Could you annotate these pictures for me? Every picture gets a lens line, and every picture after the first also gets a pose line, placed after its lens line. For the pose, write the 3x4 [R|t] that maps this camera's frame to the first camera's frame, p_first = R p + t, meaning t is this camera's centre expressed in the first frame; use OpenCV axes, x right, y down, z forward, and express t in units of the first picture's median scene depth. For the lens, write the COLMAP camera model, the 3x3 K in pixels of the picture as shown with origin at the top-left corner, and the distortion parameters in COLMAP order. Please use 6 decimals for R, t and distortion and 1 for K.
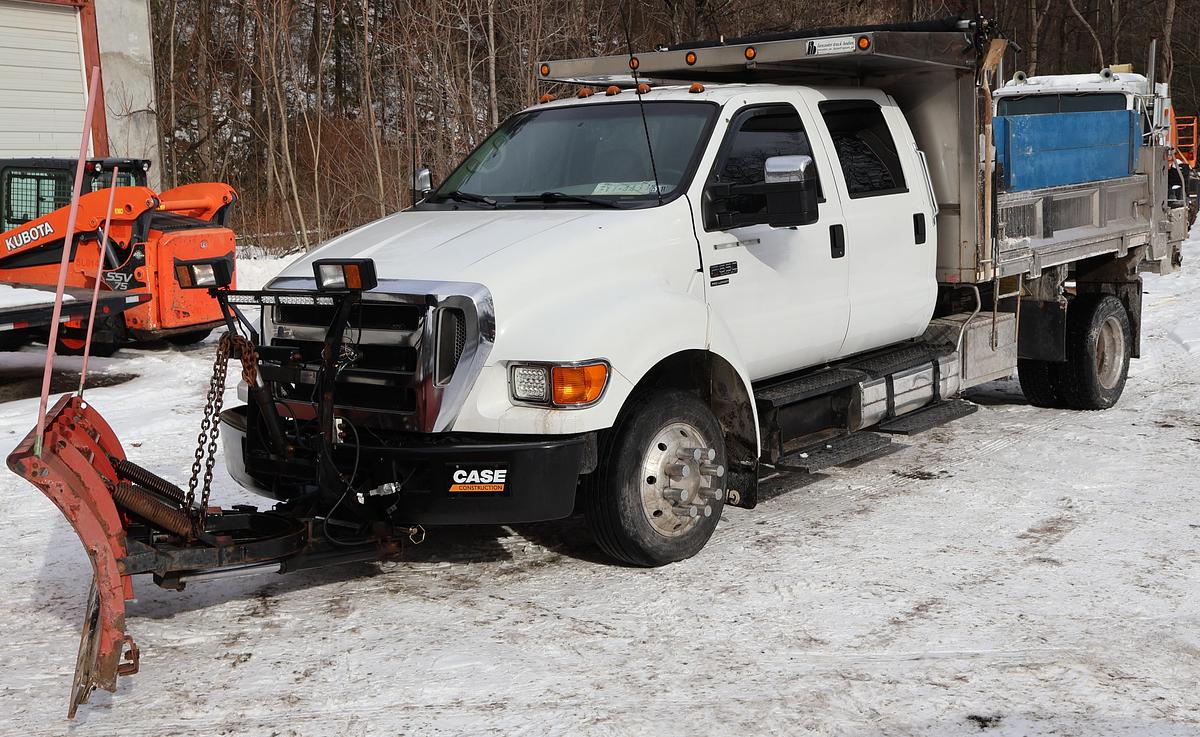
lens RADIAL K [[1495.0, 0, 620.7], [0, 1495.0, 396.6], [0, 0, 1]] dist [0.011023, 0.000000]
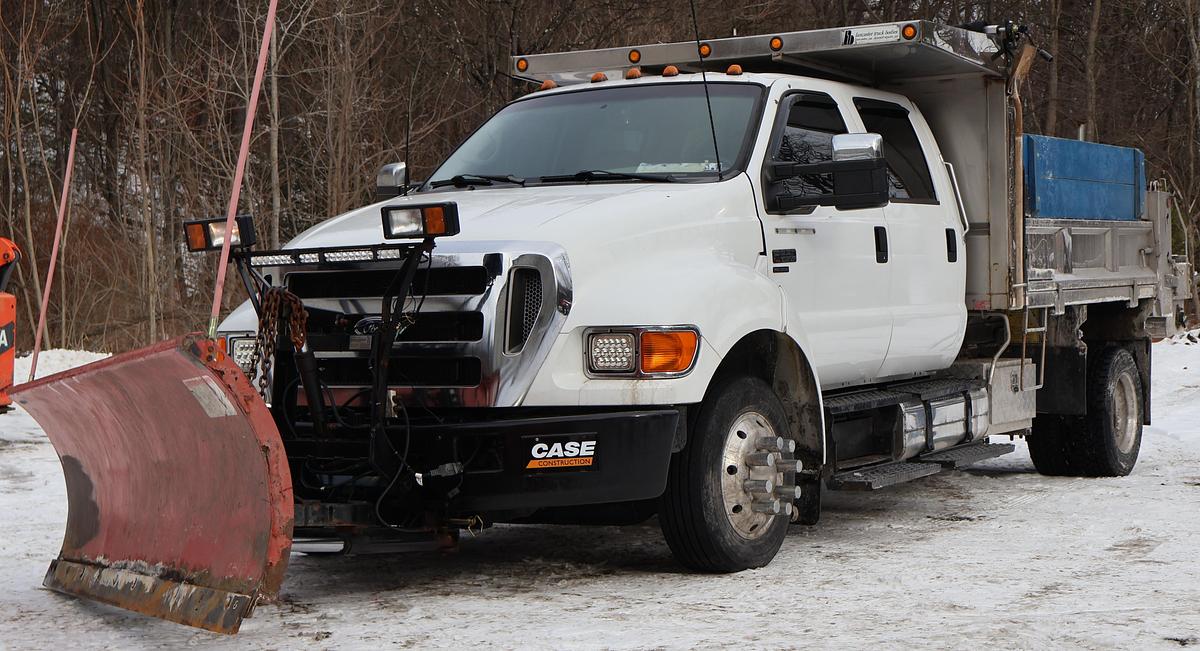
lens RADIAL K [[1933.6, 0, 674.0], [0, 1933.6, 340.8], [0, 0, 1]] dist [0.026681, 0.000000]
pose [[0.985782, 0.018888, 0.166967, -0.196045], [0.004835, 0.990062, -0.140549, 0.133133], [-0.167963, 0.139358, 0.975893, -0.129379]]
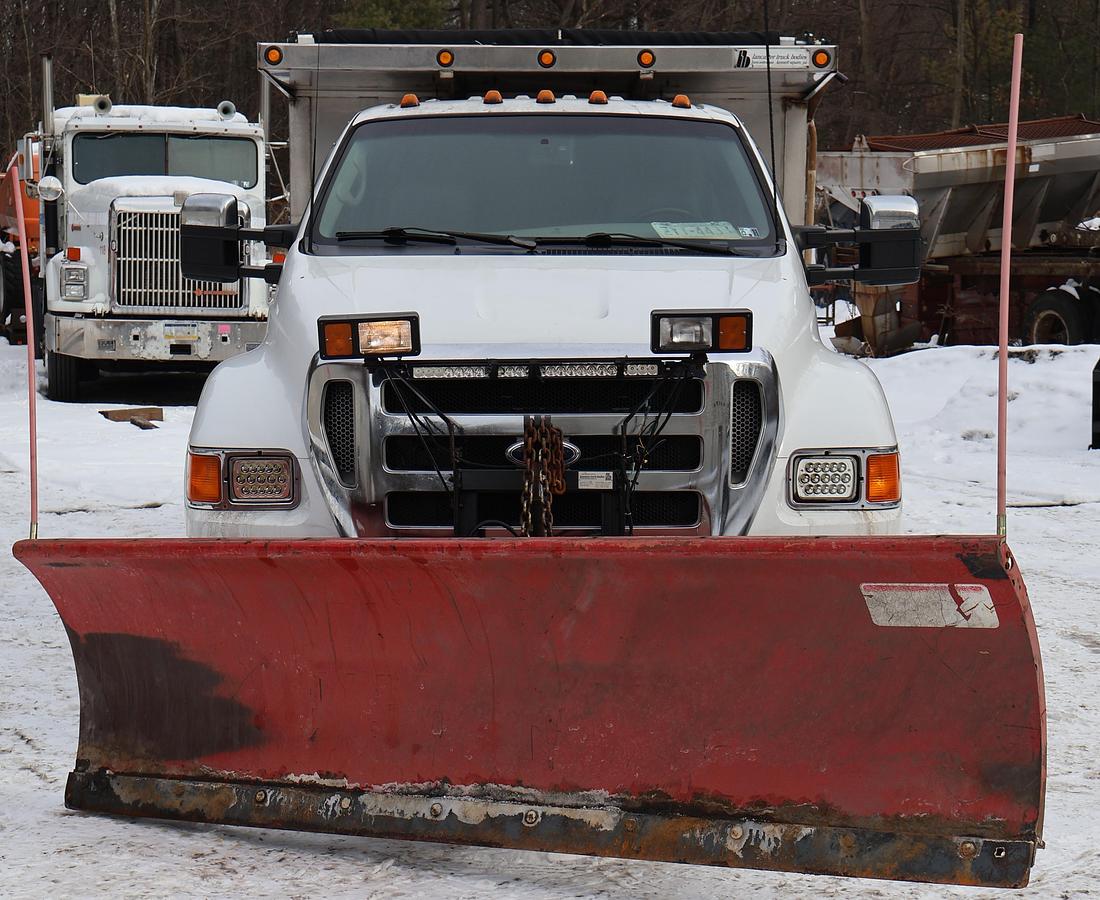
lens RADIAL K [[2464.9, 0, 497.4], [0, 2464.9, 519.8], [0, 0, 1]] dist [-0.006817, 0.000000]
pose [[0.784565, -0.038678, 0.618839, -0.867850], [0.065812, 0.997609, -0.021085, 0.024498], [-0.616544, 0.057270, 0.785235, 0.110527]]
